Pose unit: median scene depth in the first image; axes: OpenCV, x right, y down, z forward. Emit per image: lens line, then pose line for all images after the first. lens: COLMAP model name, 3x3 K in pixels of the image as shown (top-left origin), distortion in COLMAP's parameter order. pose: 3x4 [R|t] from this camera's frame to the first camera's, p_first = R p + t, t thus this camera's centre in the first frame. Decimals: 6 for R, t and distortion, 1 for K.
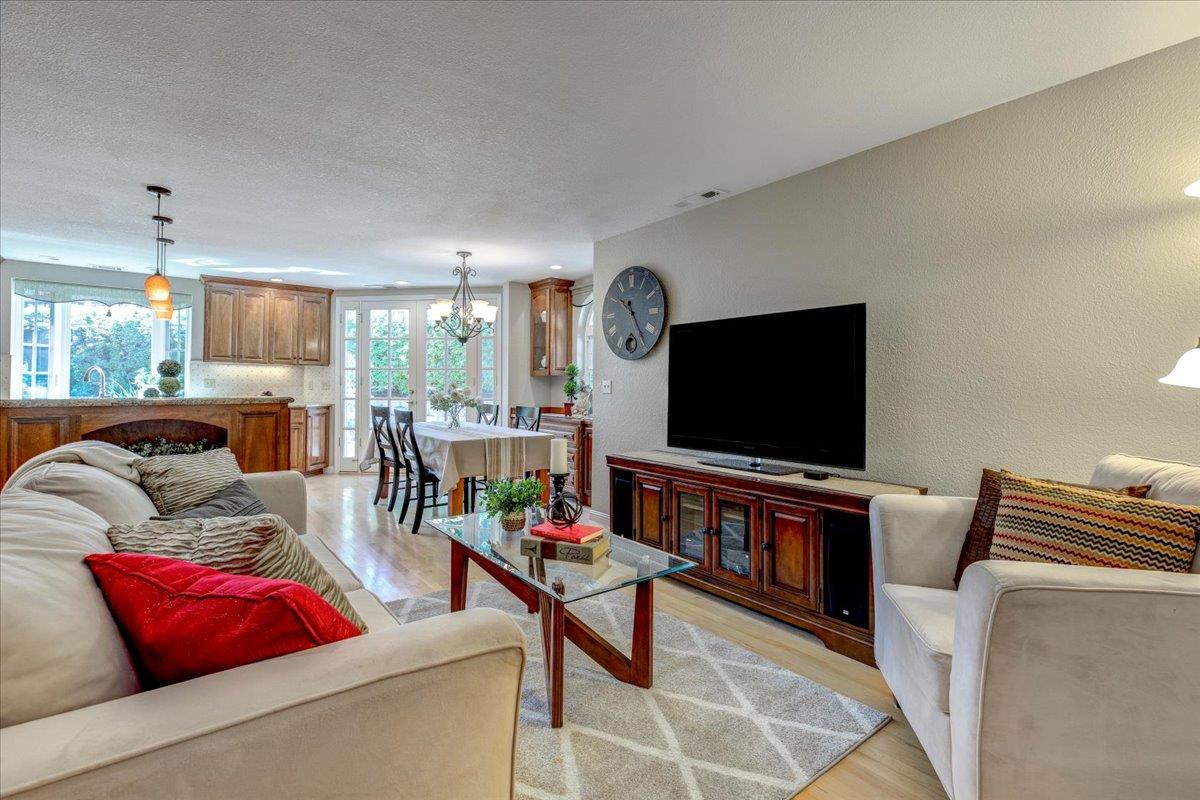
lens RADIAL K [[551.5, 0, 602.8], [0, 551.5, 388.7], [0, 0, 1]] dist [-0.001906, -0.000671]
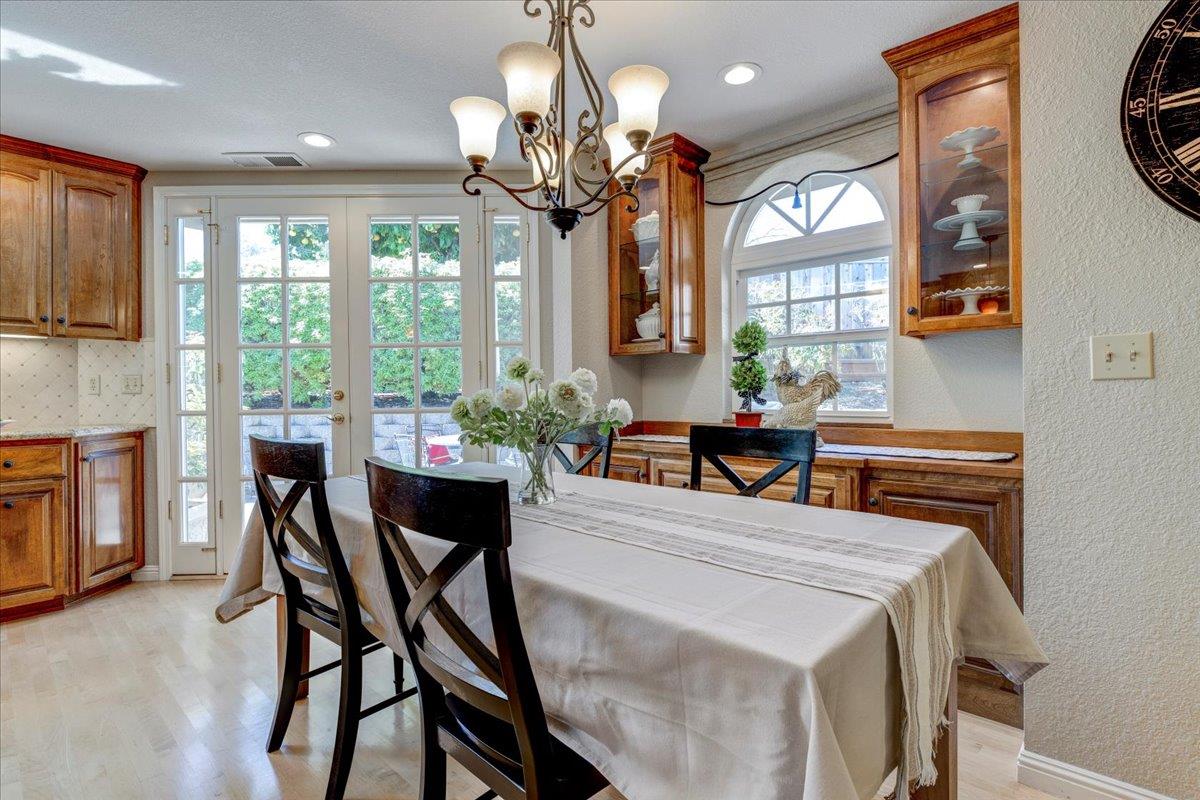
lens RADIAL K [[572.2, 0, 600.0], [0, 572.2, 400.0], [0, 0, 1]] dist [-0.004899, -0.000486]
pose [[0.985979, -0.018828, 0.165804, -0.218051], [0.017209, 0.999789, 0.011195, 0.007944], [-0.165980, -0.008185, 0.986095, 0.508584]]
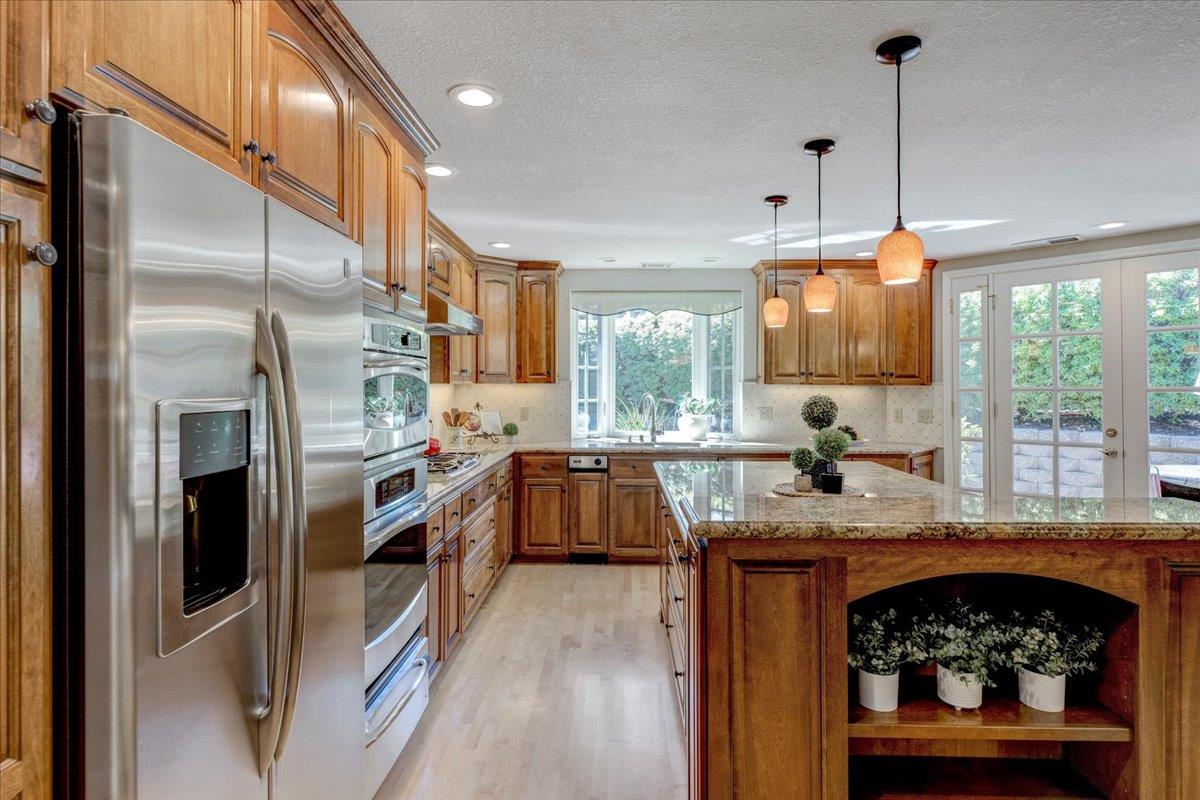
lens RADIAL K [[644.8, 0, 597.6], [0, 644.8, 388.3], [0, 0, 1]] dist [0.004194, 0.001274]
pose [[0.772037, -0.007601, -0.635532, -0.342307], [0.004191, 0.999968, -0.006869, -0.035694], [0.635564, 0.002640, 0.772044, 0.215072]]
